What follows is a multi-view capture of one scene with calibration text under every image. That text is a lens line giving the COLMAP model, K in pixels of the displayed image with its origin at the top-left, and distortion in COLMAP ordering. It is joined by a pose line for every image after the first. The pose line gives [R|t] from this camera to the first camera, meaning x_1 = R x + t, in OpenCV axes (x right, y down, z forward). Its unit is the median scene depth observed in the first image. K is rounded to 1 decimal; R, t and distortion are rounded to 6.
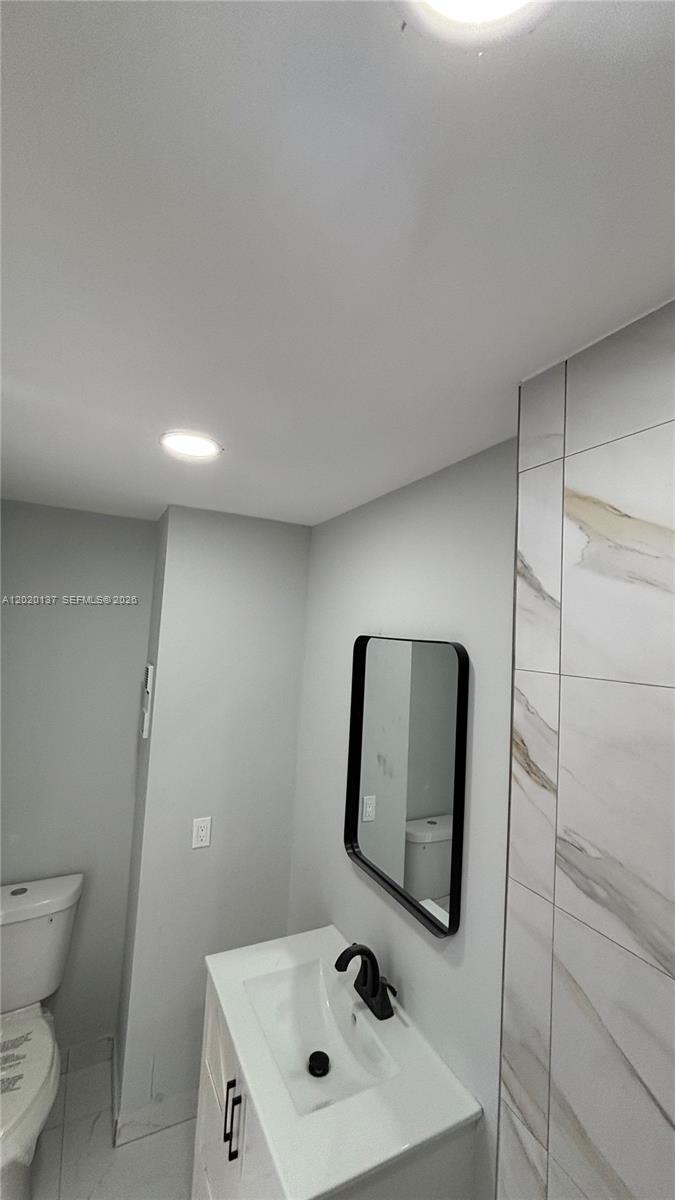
lens RADIAL K [[479.8, 0, 340.1], [0, 479.8, 611.4], [0, 0, 1]] dist [-0.000913, 0.000454]
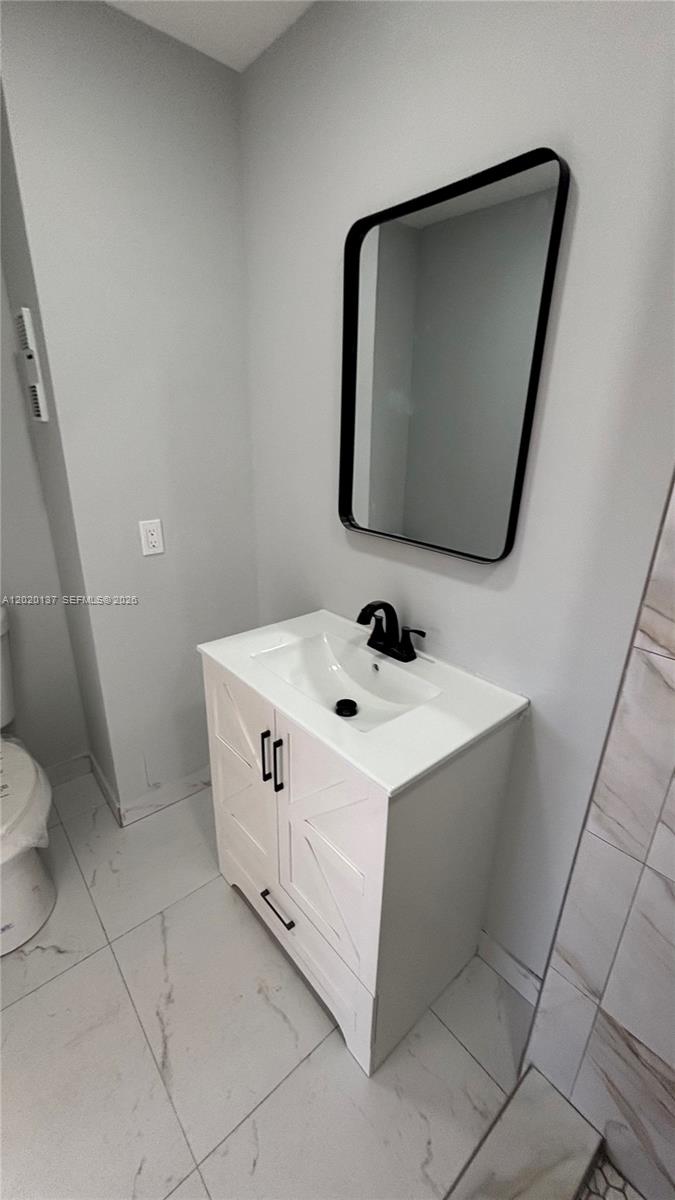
lens RADIAL K [[479.8, 0, 341.7], [0, 479.8, 598.7], [0, 0, 1]] dist [-0.000913, 0.000454]
pose [[0.972700, -0.110625, 0.204004, -0.218040], [0.017325, 0.911232, 0.411528, 0.322030], [-0.231420, -0.396759, 0.888272, 0.212123]]
